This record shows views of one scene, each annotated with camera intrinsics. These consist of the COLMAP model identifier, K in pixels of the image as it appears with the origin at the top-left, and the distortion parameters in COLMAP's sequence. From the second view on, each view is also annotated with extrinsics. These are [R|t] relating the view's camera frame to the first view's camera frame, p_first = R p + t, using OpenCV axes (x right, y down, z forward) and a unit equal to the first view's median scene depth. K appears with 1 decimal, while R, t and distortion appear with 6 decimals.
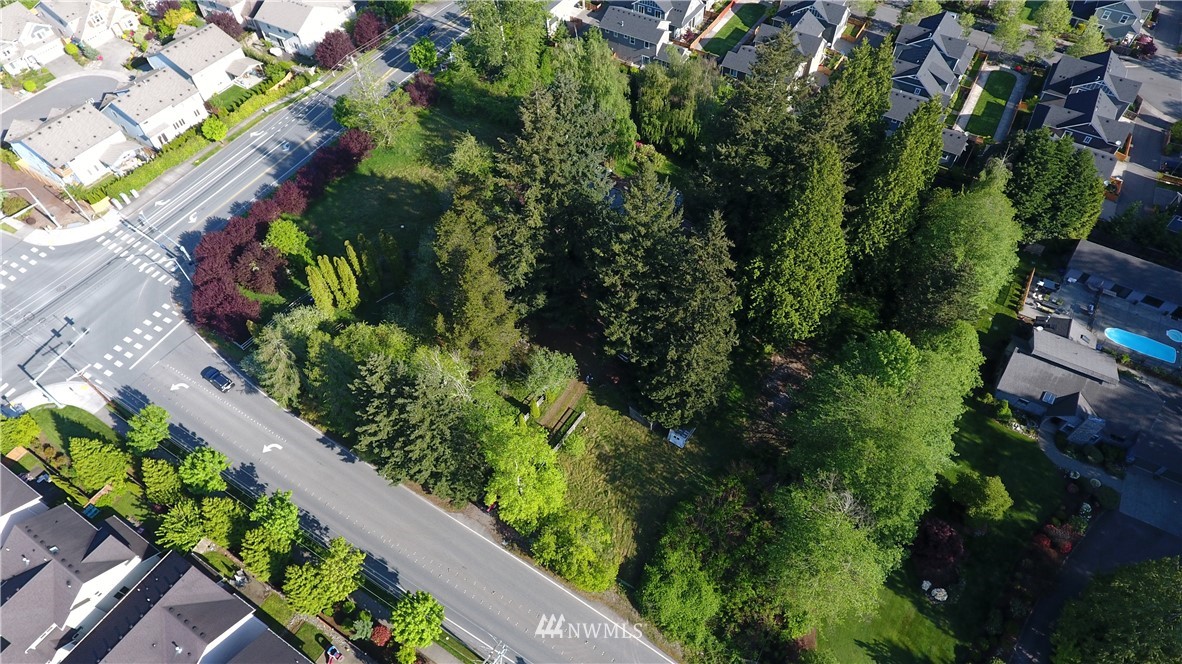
lens RADIAL K [[692.4, 0, 604.4], [0, 692.4, 331.6], [0, 0, 1]] dist [0.000163, -0.001645]
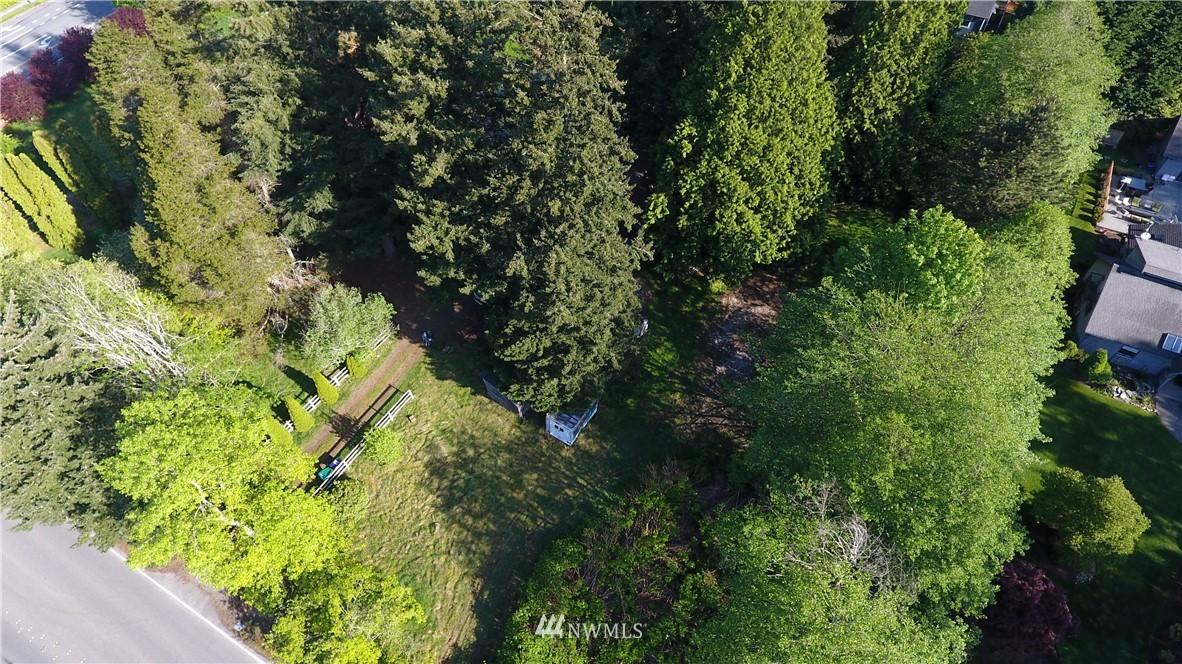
lens RADIAL K [[689.9, 0, 604.6], [0, 689.9, 329.4], [0, 0, 1]] dist [-0.003342, -0.001559]
pose [[0.999429, -0.028999, 0.017319, 0.135718], [0.029226, 0.999489, -0.012962, 0.078539], [-0.016935, 0.013460, 0.999766, 0.413424]]
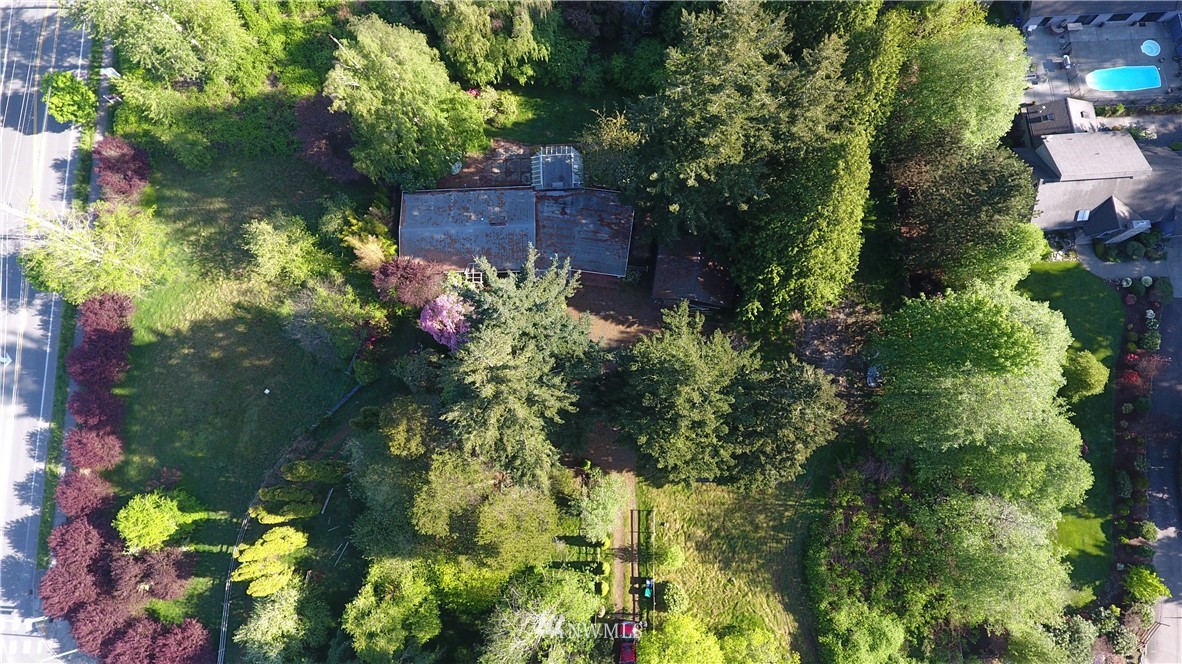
lens RADIAL K [[689.9, 0, 604.6], [0, 689.9, 329.4], [0, 0, 1]] dist [-0.003342, -0.001559]
pose [[0.838596, -0.535432, 0.100351, -0.047476], [0.443306, 0.777809, 0.445524, -0.471516], [-0.316602, -0.329128, 0.889628, 0.361643]]
